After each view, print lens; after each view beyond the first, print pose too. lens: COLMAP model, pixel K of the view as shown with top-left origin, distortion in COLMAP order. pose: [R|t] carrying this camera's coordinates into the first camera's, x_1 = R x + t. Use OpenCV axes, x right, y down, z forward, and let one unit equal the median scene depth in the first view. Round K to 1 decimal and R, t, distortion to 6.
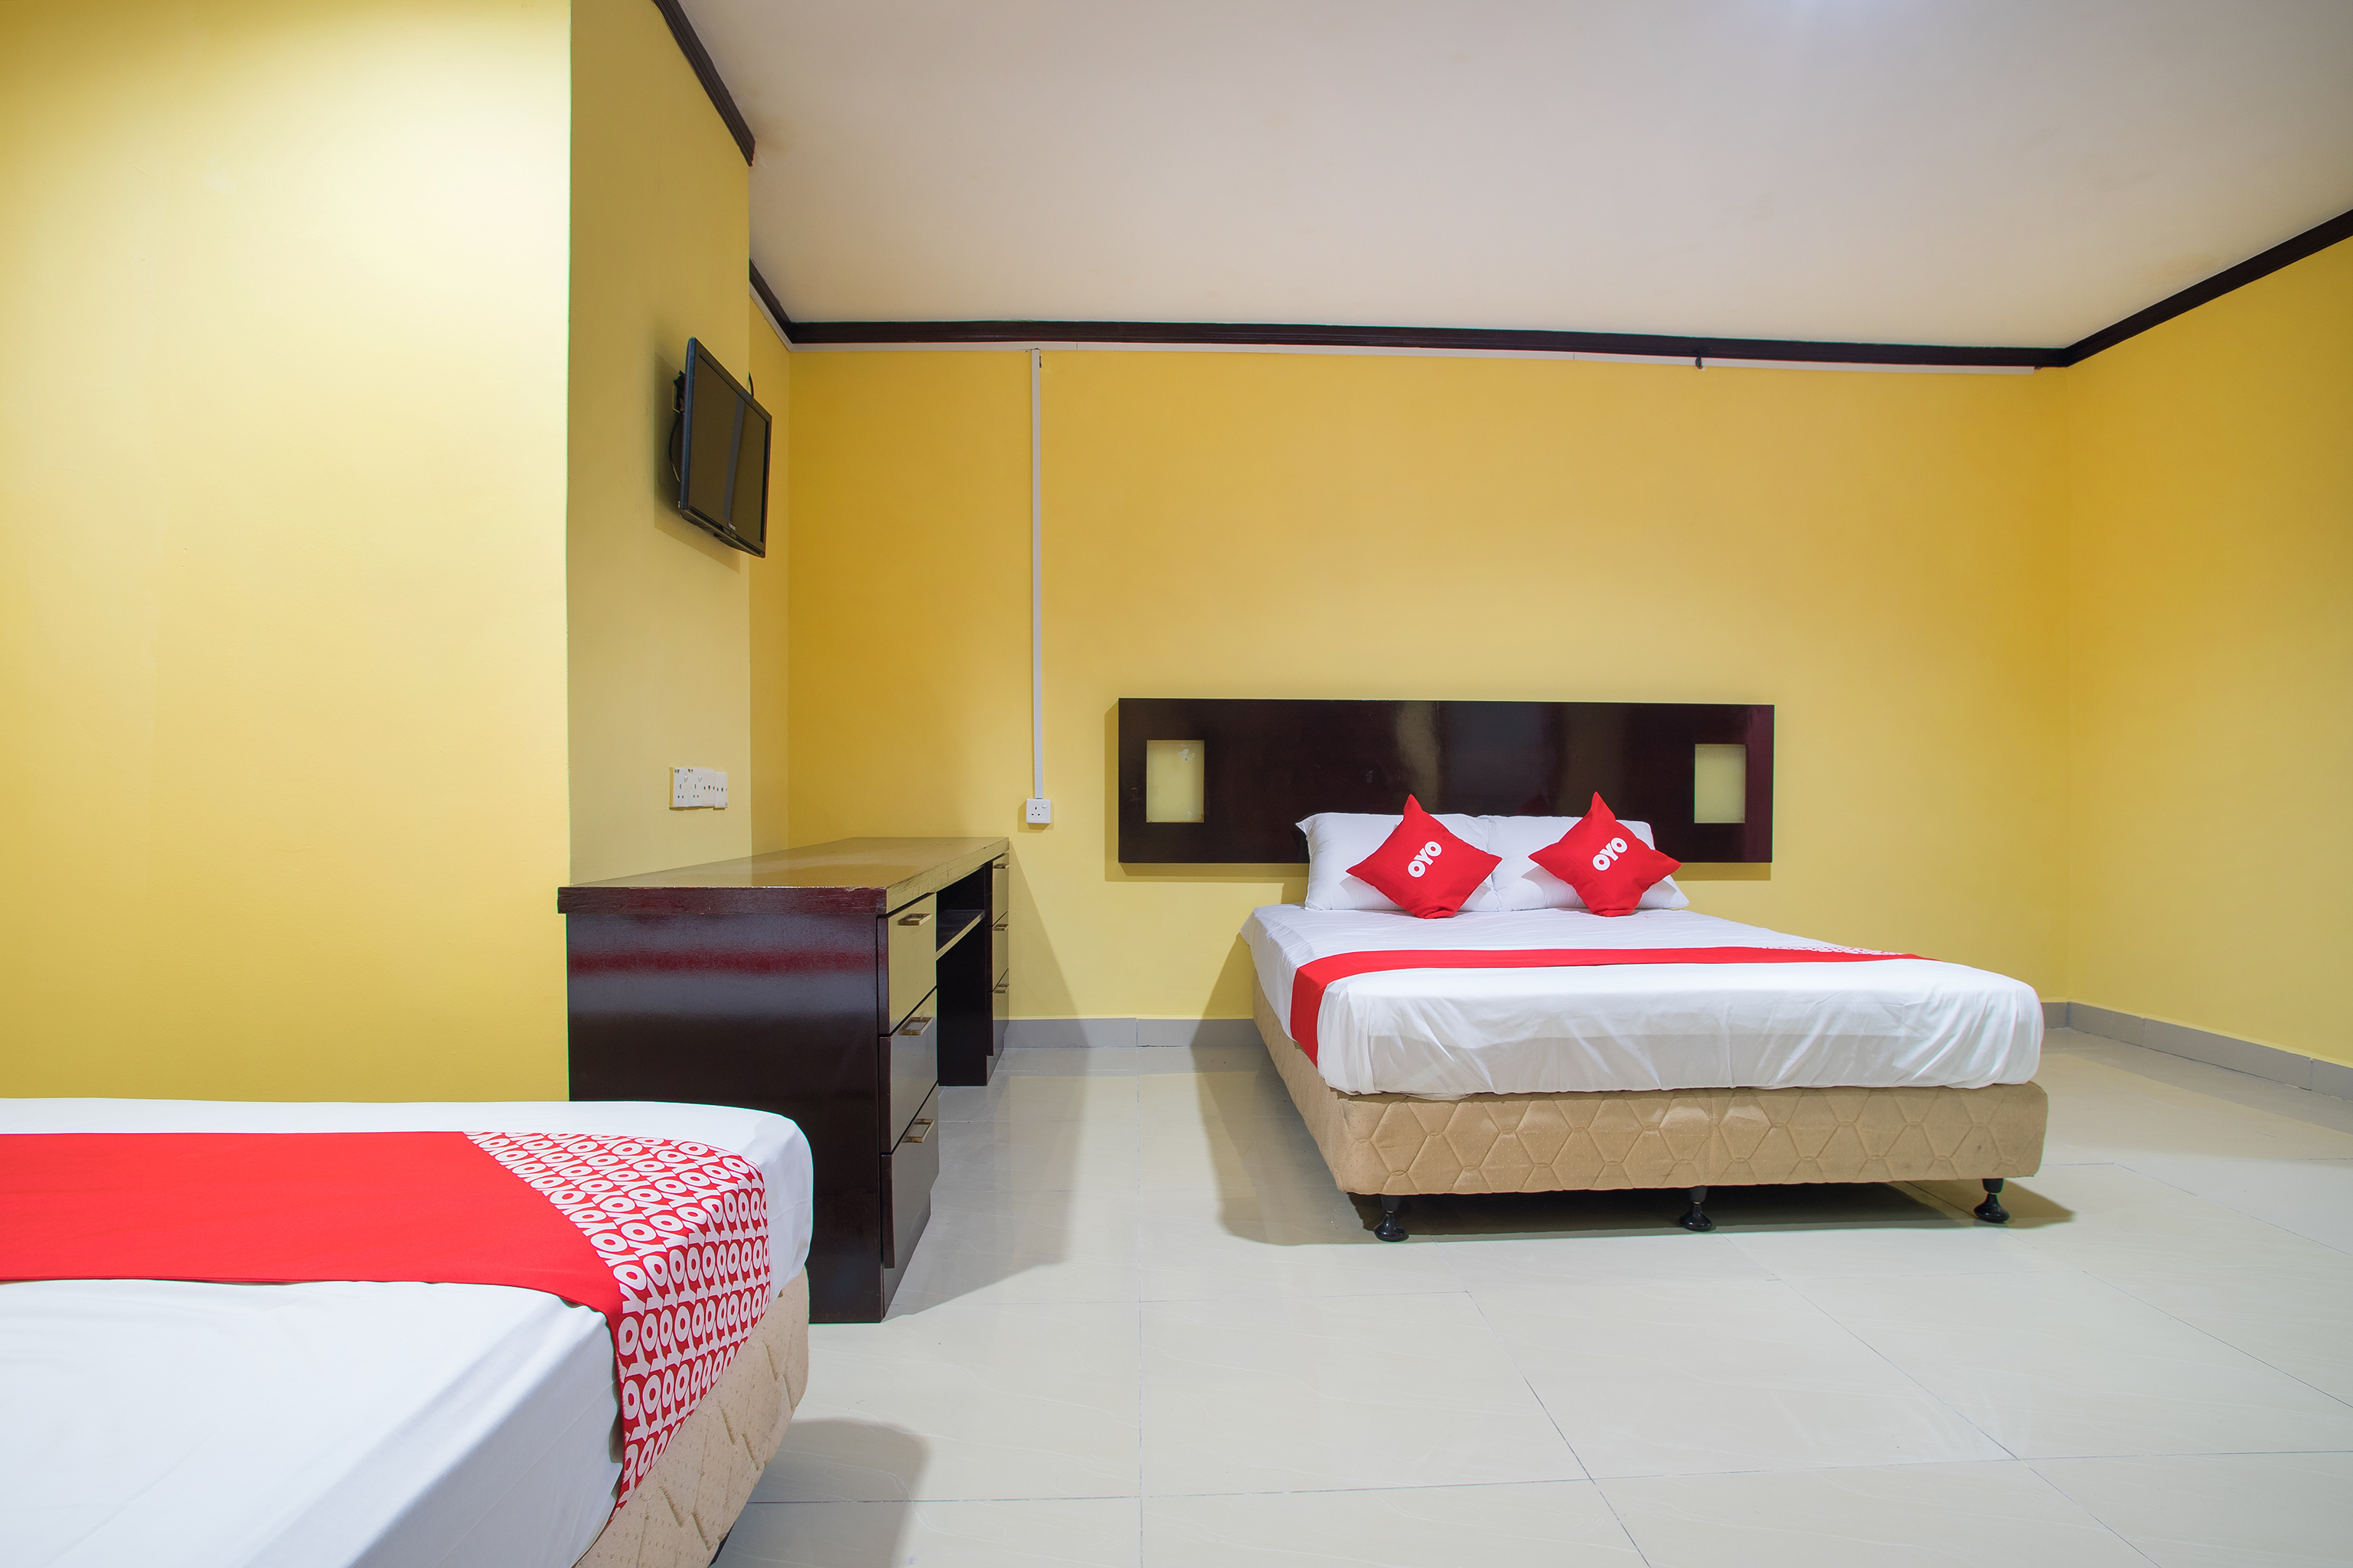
lens RADIAL K [[1164.5, 0, 1176.5], [0, 1164.5, 784.0], [0, 0, 1]] dist [-0.064485, 0.028101]
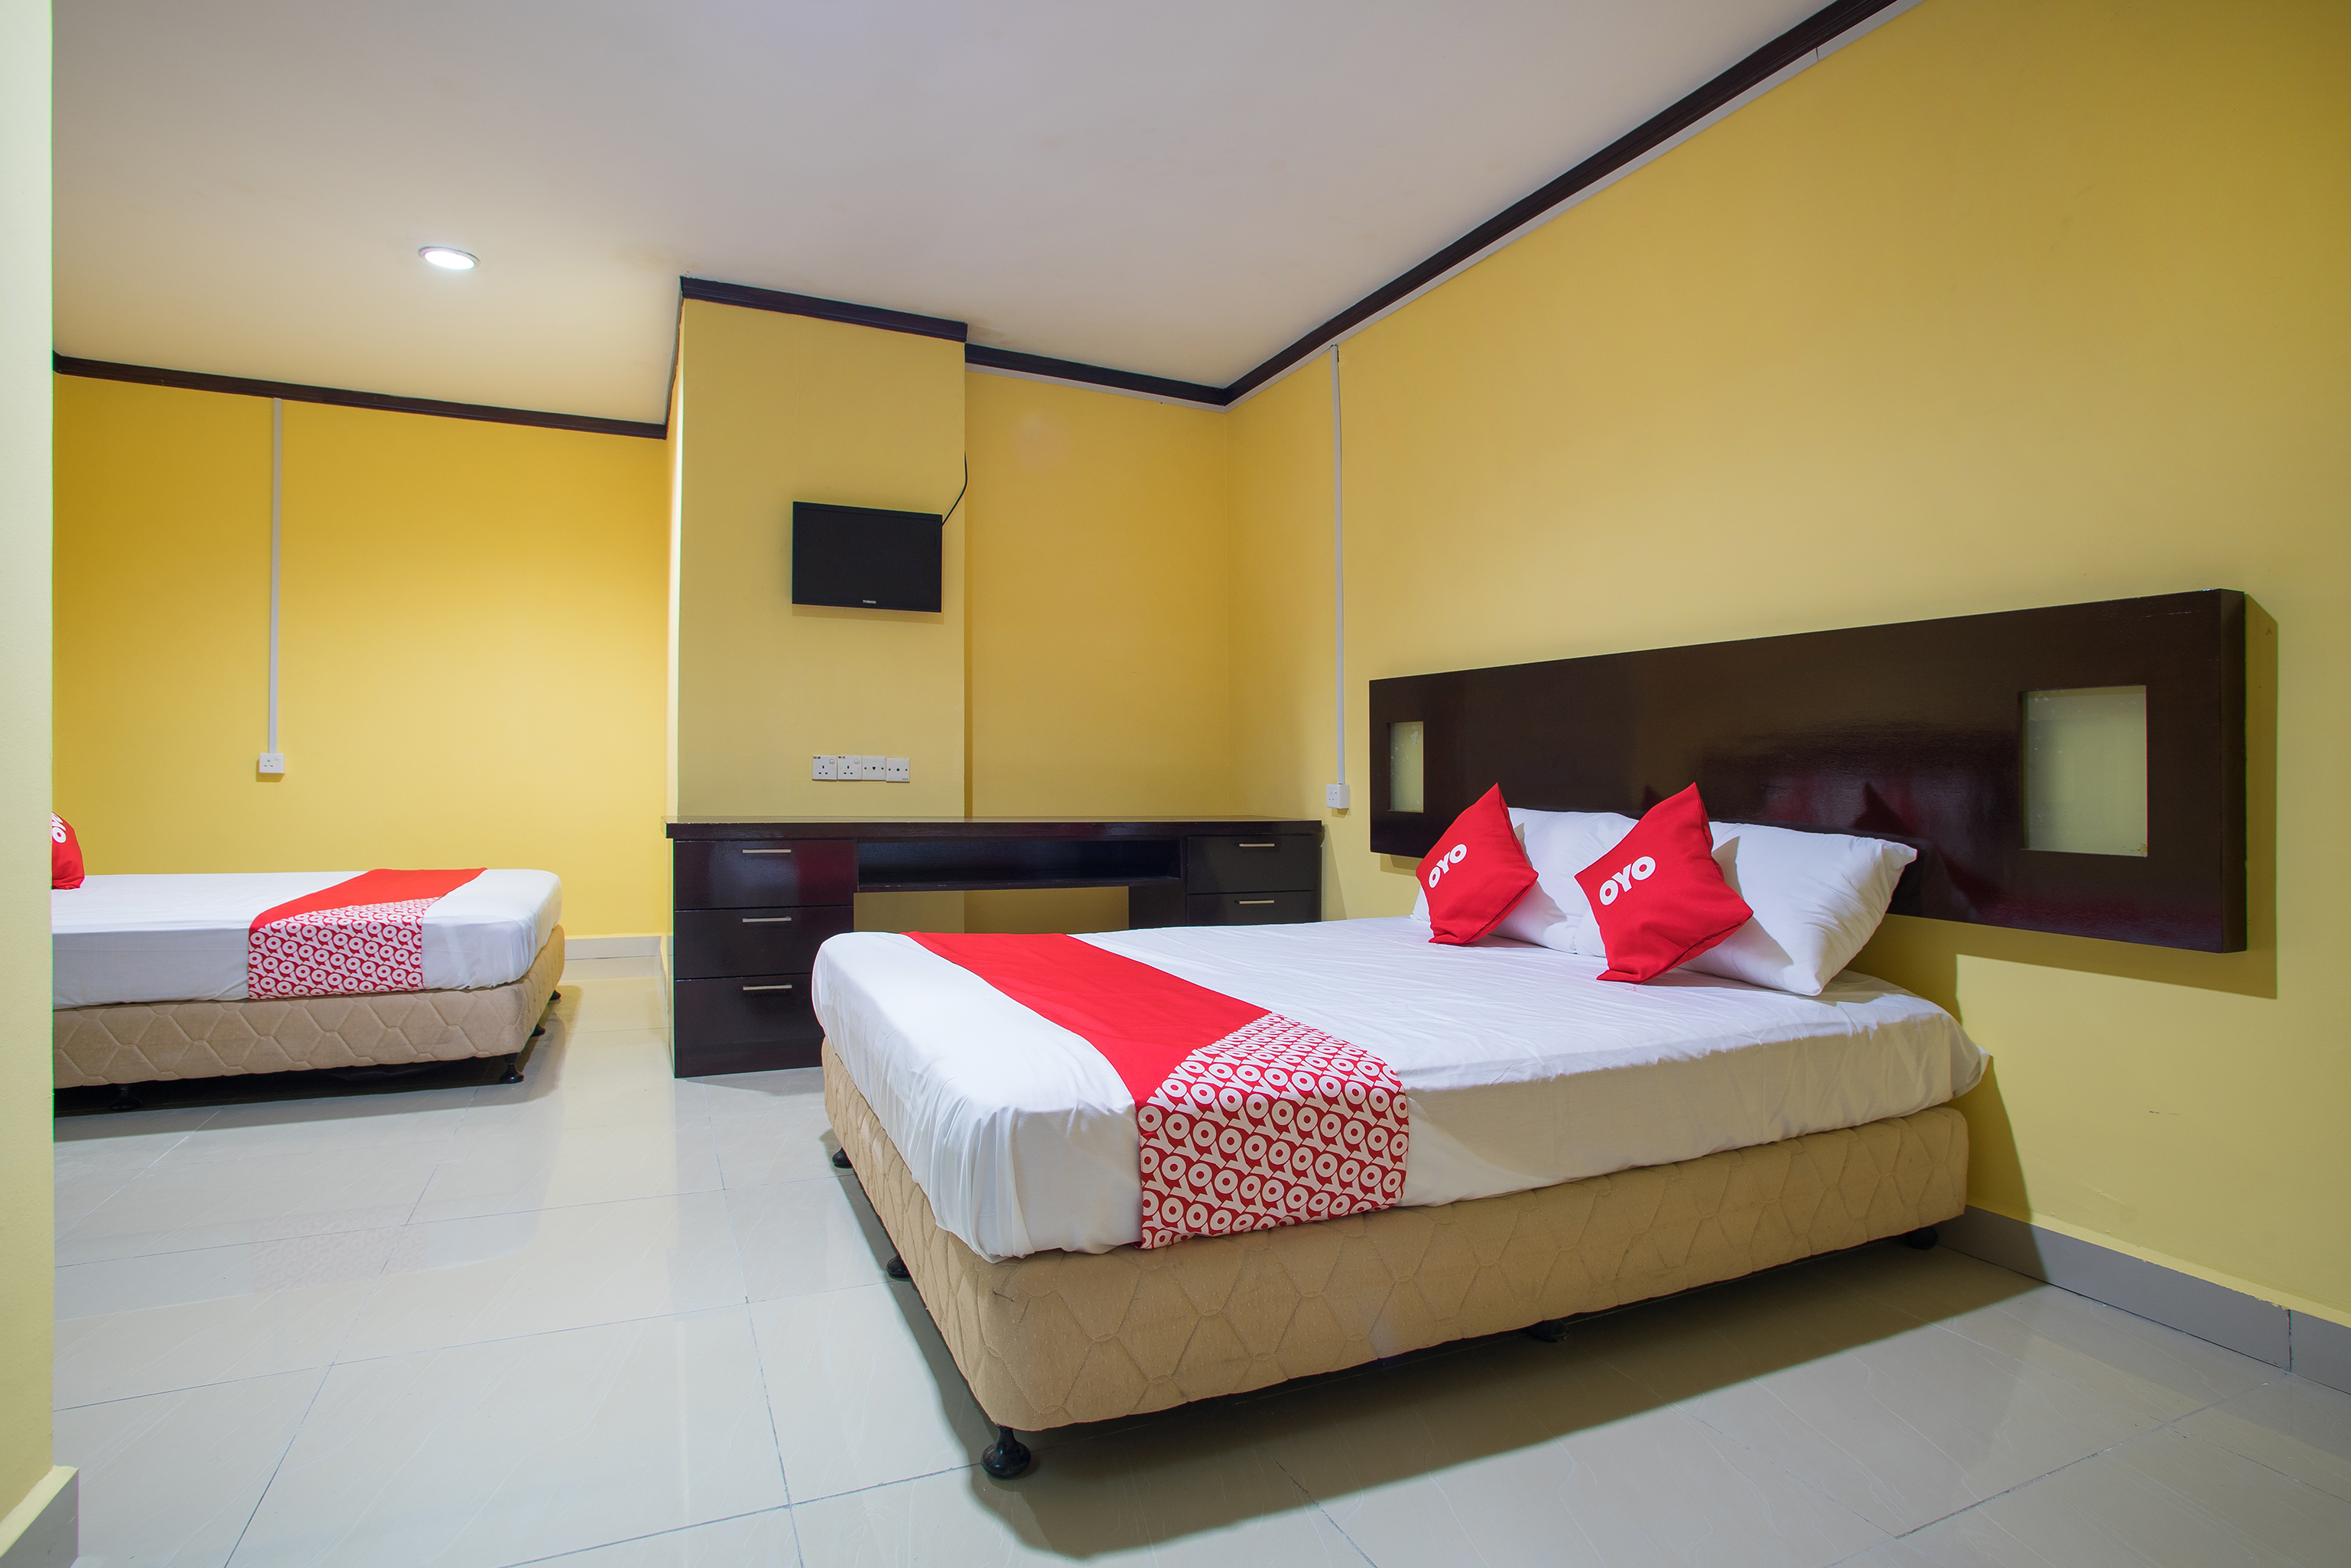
lens RADIAL K [[1163.7, 0, 1175.5], [0, 1163.7, 784.0], [0, 0, 1]] dist [-0.064485, 0.028101]
pose [[0.384345, 0.013041, -0.923097, 0.754539], [-0.000192, 0.999901, 0.014046, -0.000861], [0.923189, -0.005221, 0.384310, 0.478120]]
